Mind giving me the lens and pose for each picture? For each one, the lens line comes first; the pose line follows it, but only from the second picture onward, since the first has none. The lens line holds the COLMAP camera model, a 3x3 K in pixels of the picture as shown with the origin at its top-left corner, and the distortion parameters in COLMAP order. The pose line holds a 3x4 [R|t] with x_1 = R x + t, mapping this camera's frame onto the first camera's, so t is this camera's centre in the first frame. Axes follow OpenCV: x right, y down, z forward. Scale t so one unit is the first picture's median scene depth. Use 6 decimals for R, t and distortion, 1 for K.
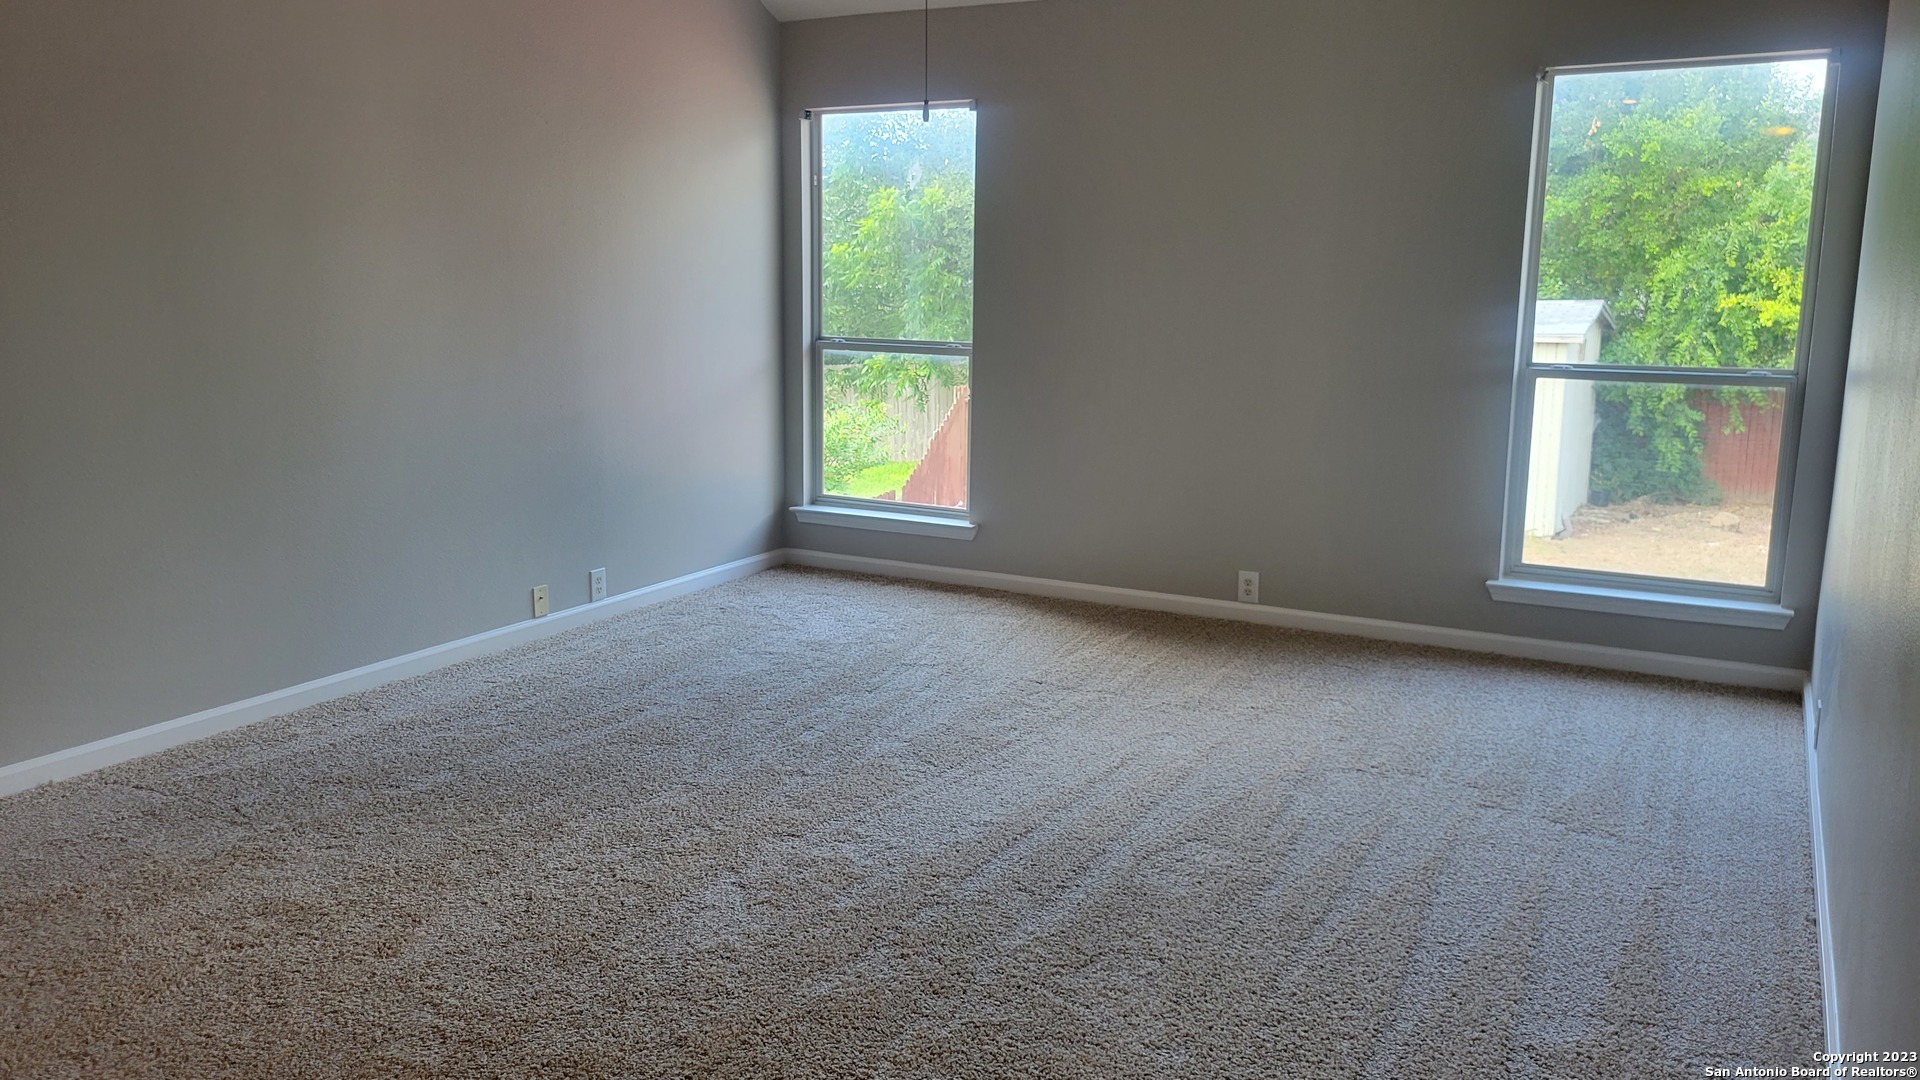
lens RADIAL K [[1465.4, 0, 948.6], [0, 1465.4, 529.5], [0, 0, 1]] dist [0.037509, -0.000292]
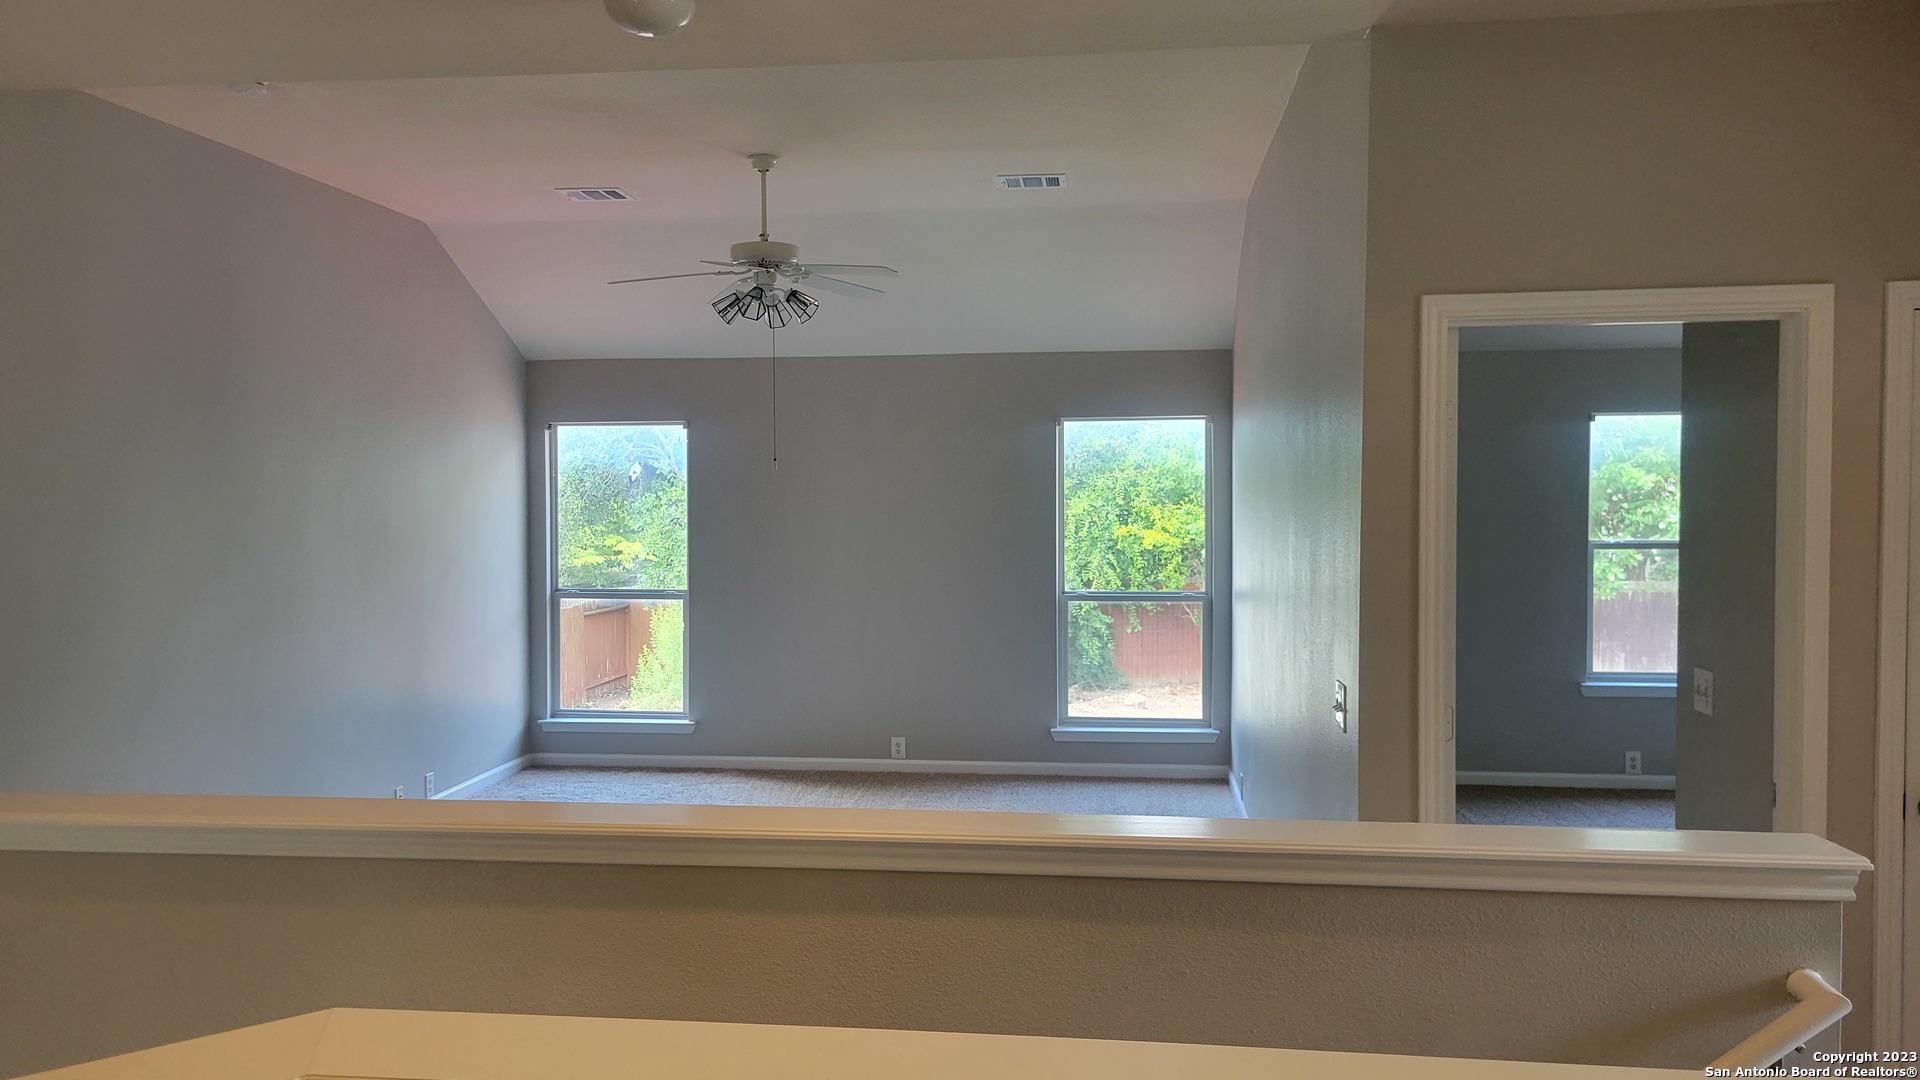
lens RADIAL K [[1465.4, 0, 948.6], [0, 1465.4, 529.5], [0, 0, 1]] dist [0.037509, -0.000292]
pose [[0.928628, -0.021753, 0.370373, -0.244901], [0.077300, 0.987716, -0.135801, 0.022162], [-0.362870, 0.154739, 0.918902, -0.343546]]
